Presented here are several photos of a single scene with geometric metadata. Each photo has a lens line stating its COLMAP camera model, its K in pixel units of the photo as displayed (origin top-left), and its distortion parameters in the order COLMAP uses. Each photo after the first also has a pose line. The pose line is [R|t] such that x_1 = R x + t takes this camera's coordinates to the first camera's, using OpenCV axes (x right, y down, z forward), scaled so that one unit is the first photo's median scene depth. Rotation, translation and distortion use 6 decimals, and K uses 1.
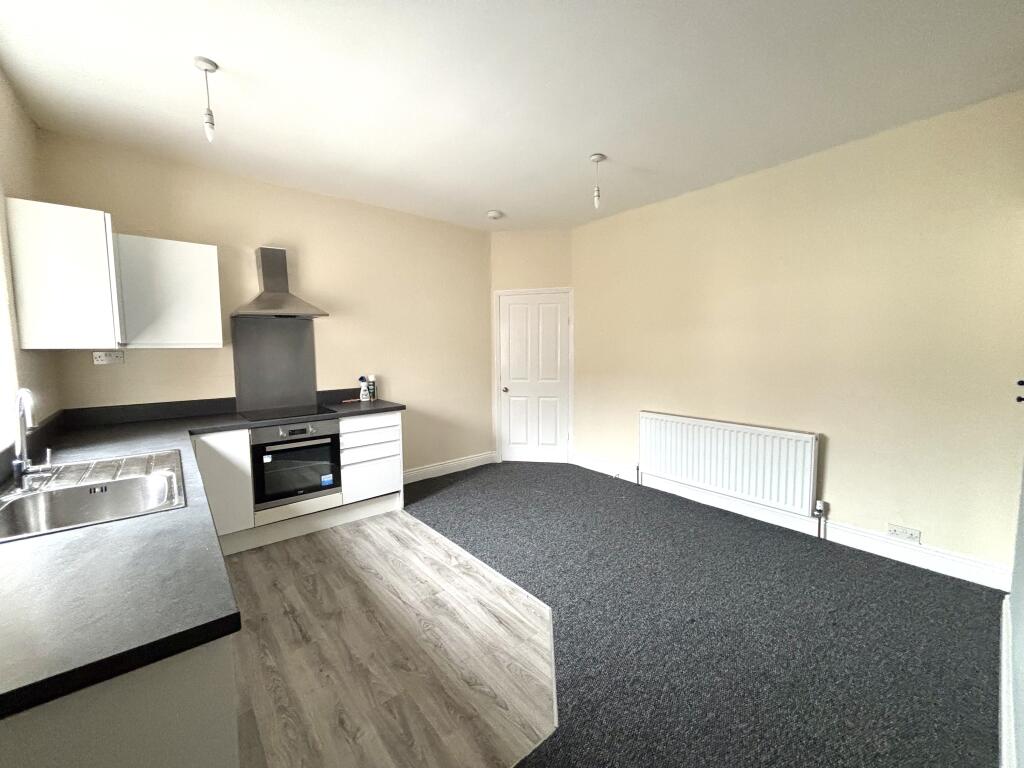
lens RADIAL K [[413.3, 0, 511.1], [0, 413.3, 379.0], [0, 0, 1]] dist [-0.001047, 0.000004]
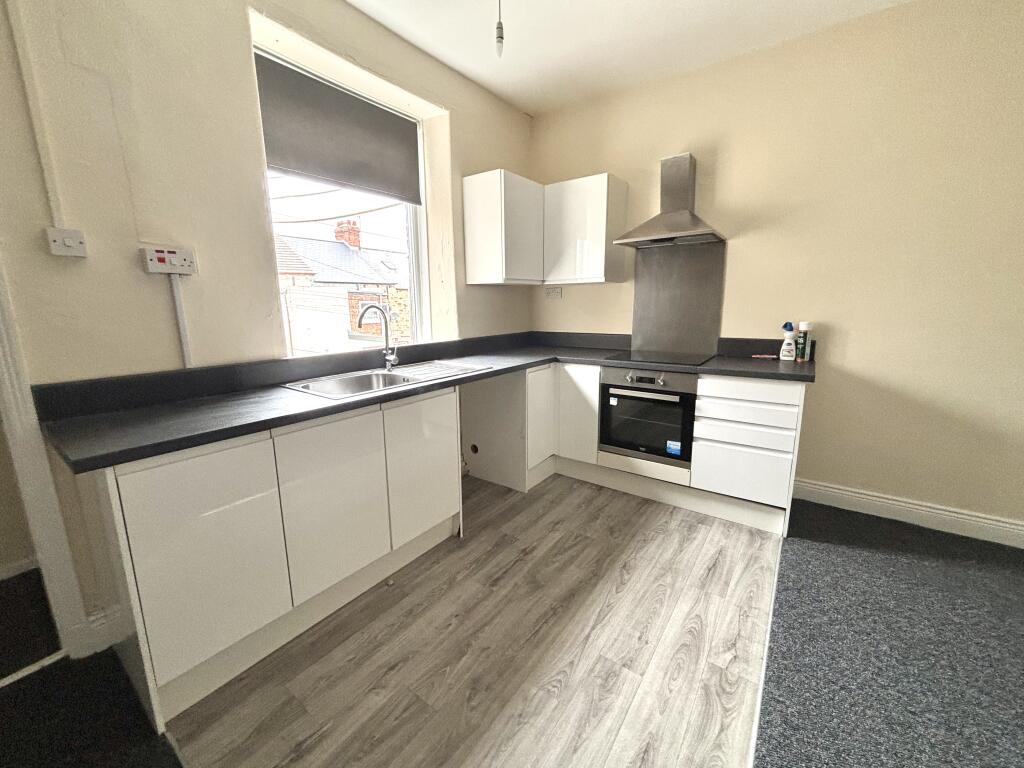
lens RADIAL K [[413.3, 0, 511.1], [0, 413.3, 379.0], [0, 0, 1]] dist [-0.001047, 0.000004]
pose [[0.238805, 0.187445, -0.952805, 0.231931], [-0.067395, 0.982026, 0.176302, -0.005382], [0.968726, 0.022112, 0.247145, 0.535335]]
